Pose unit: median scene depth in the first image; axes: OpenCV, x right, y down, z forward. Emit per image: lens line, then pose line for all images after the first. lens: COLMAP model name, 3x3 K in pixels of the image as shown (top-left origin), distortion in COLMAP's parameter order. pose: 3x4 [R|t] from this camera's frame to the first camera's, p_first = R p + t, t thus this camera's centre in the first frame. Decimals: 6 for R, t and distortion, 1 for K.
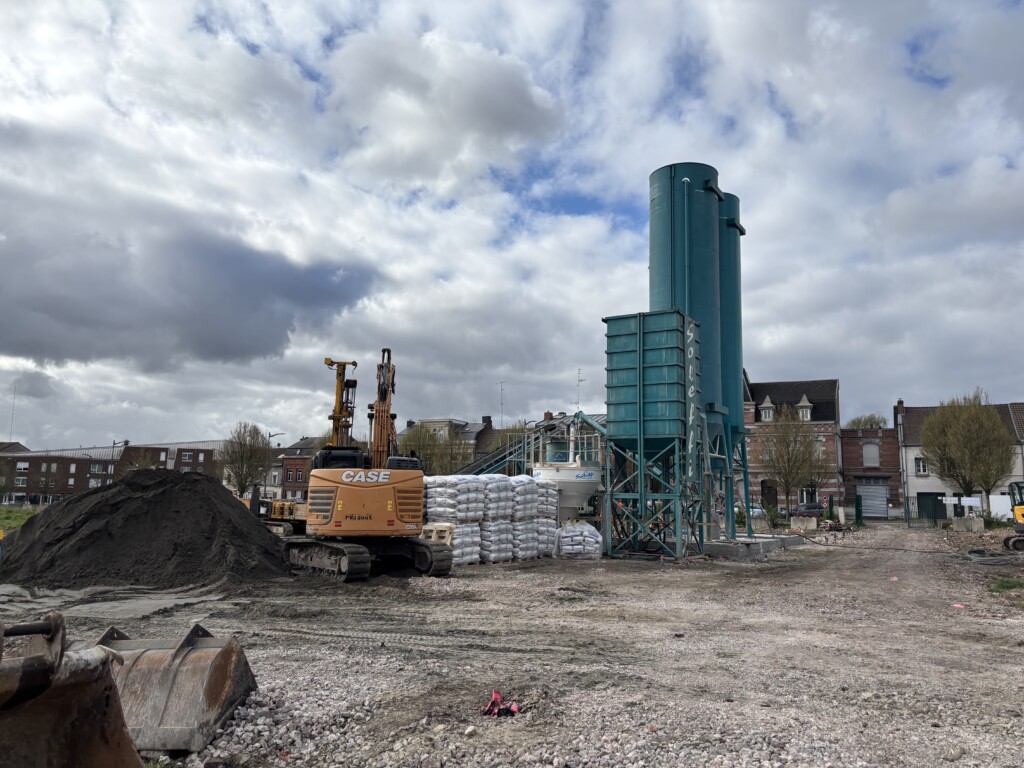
lens RADIAL K [[770.8, 0, 512.0], [0, 770.8, 384.0], [0, 0, 1]] dist [0.002048, -0.001125]
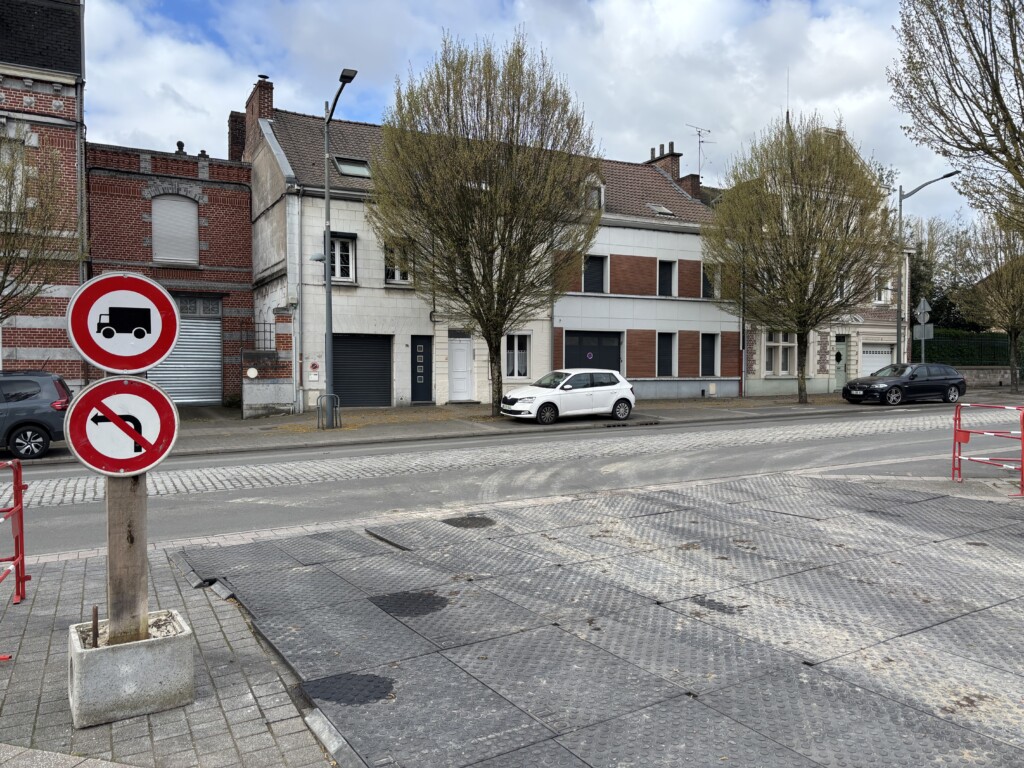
lens RADIAL K [[770.8, 0, 512.0], [0, 770.8, 384.0], [0, 0, 1]] dist [0.002048, -0.001125]
pose [[0.574267, -0.045389, 0.817409, 0.275227], [-0.106911, 0.985753, 0.129847, 0.103300], [-0.811657, -0.161957, 0.561233, 0.696006]]
